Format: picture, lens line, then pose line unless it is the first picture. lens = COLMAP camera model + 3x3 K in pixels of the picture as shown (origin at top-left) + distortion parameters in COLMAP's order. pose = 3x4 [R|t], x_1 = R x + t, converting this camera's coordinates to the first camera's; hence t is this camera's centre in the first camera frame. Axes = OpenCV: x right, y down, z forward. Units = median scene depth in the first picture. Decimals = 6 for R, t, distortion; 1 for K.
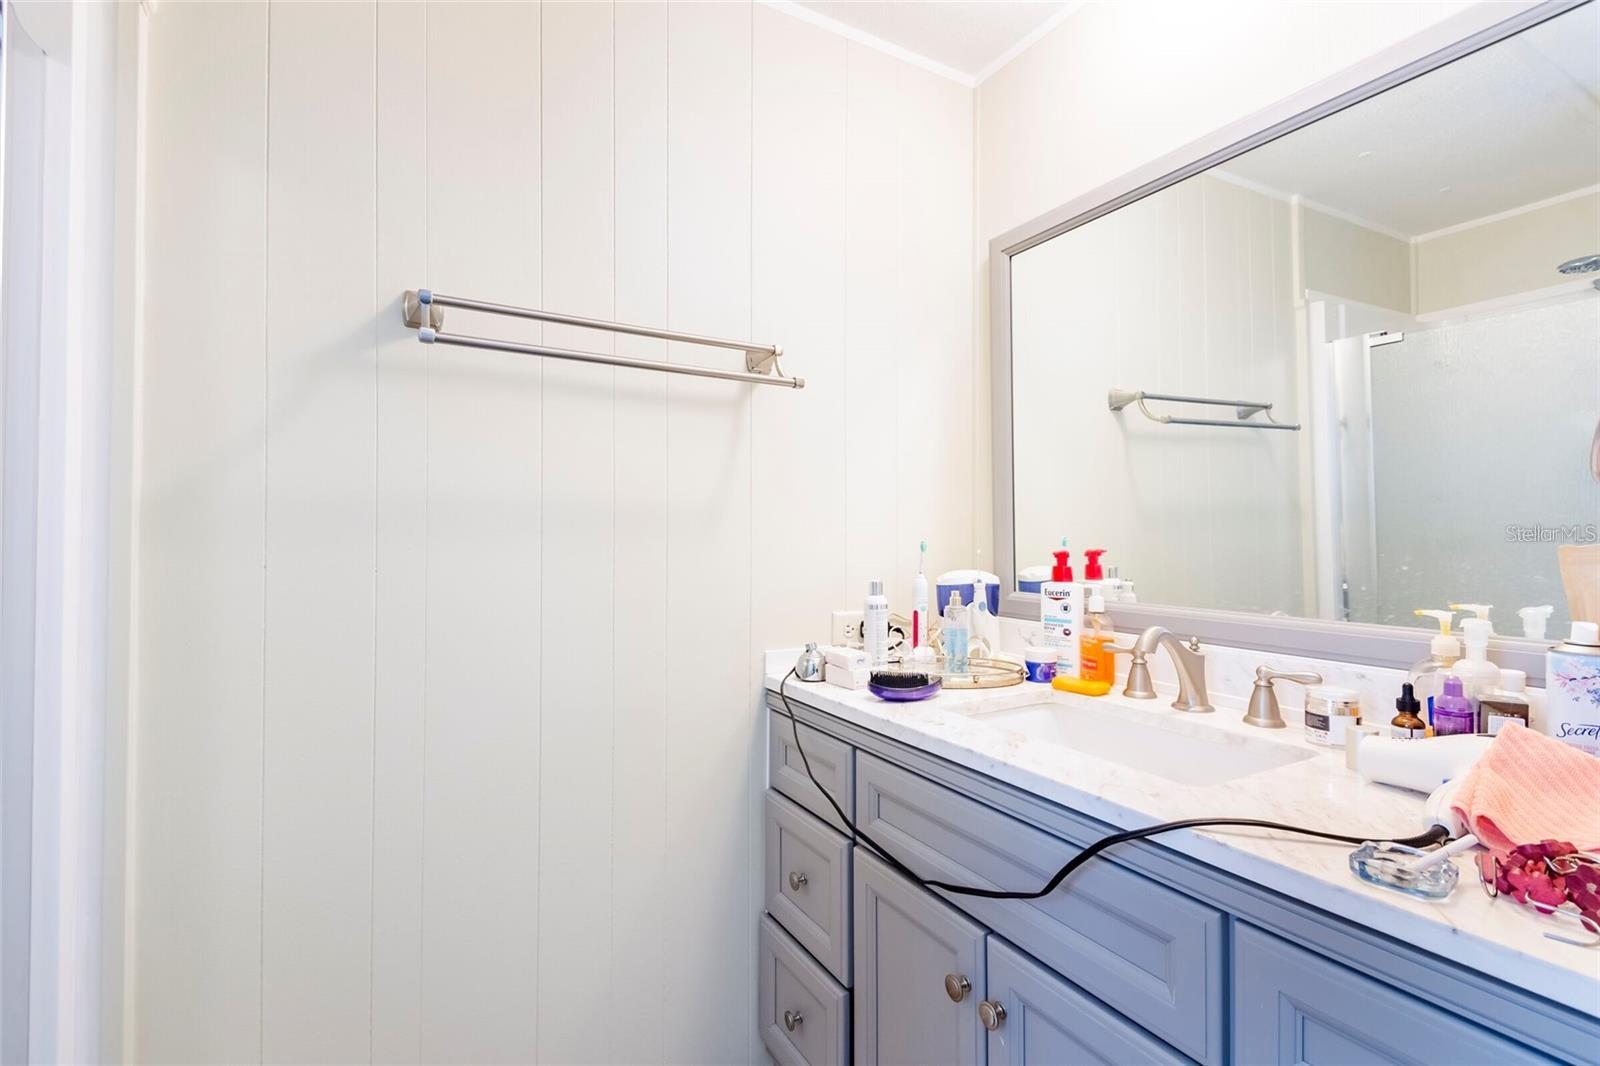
lens RADIAL K [[709.5, 0, 787.1], [0, 709.5, 525.3], [0, 0, 1]] dist [0.003969, -0.001145]
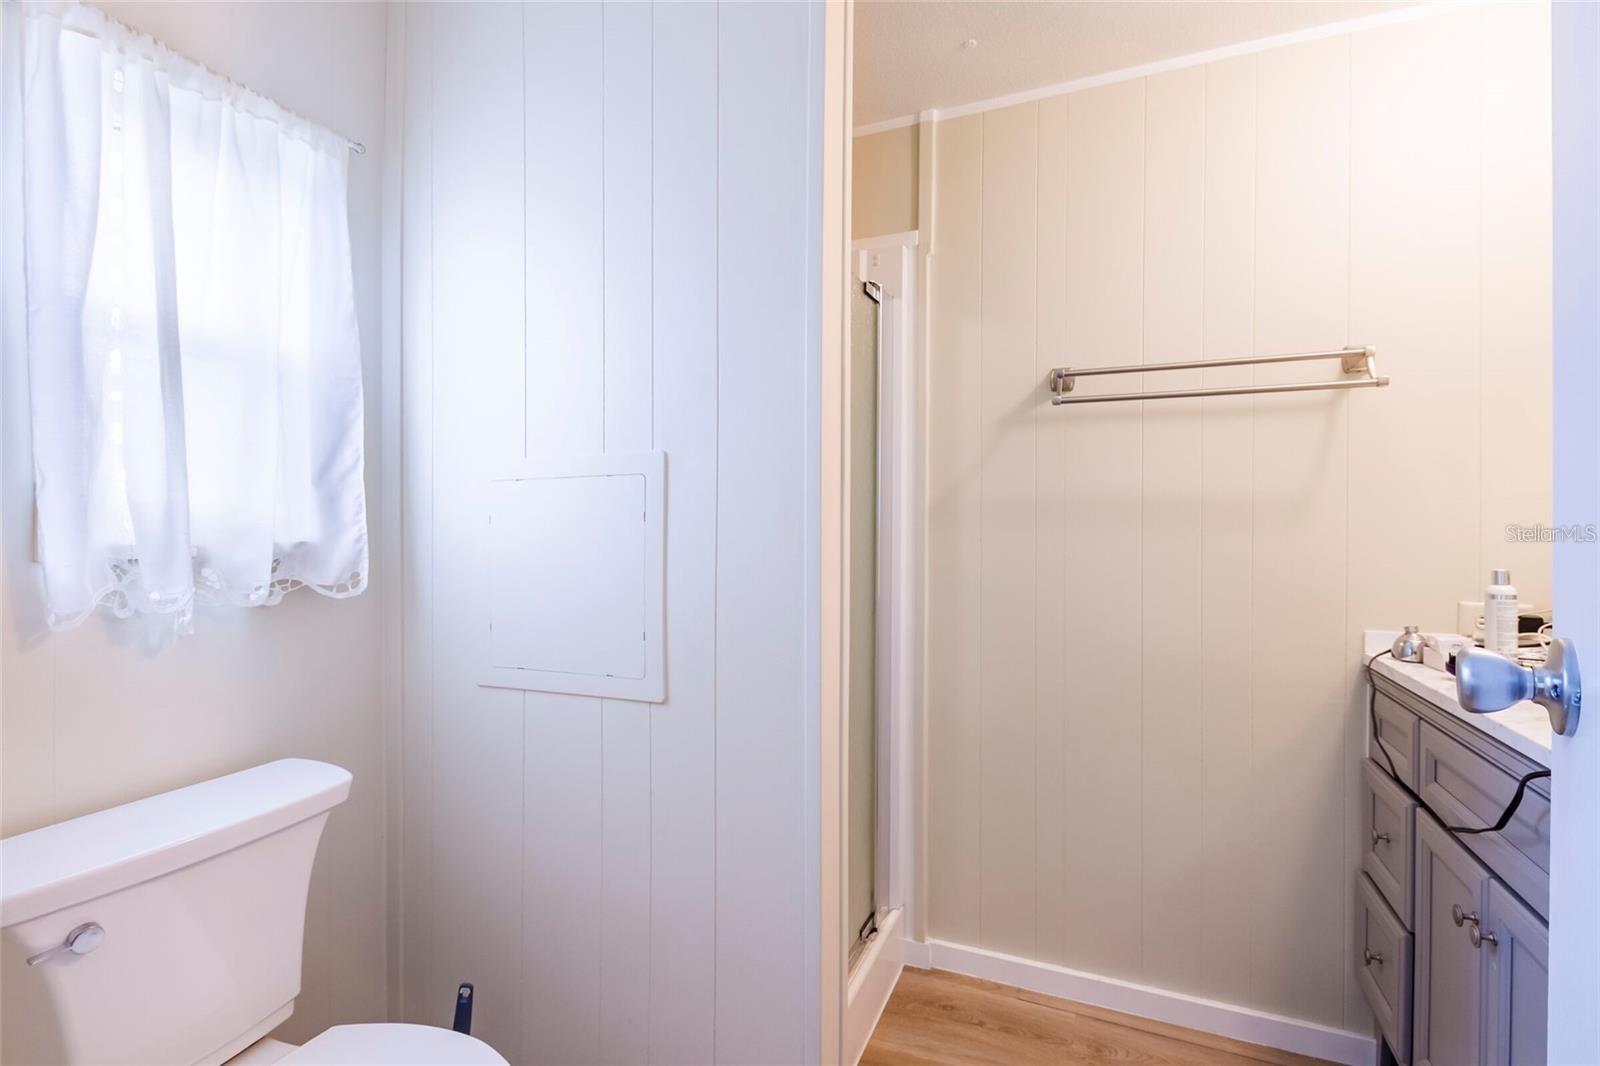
lens RADIAL K [[744.7, 0, 800.0], [0, 744.7, 533.0], [0, 0, 1]] dist [0.000705, -0.000129]
pose [[0.612966, 0.008245, -0.790067, 0.395695], [0.009416, 0.999798, 0.017739, 0.001433], [0.790053, -0.018313, 0.612764, -0.429453]]
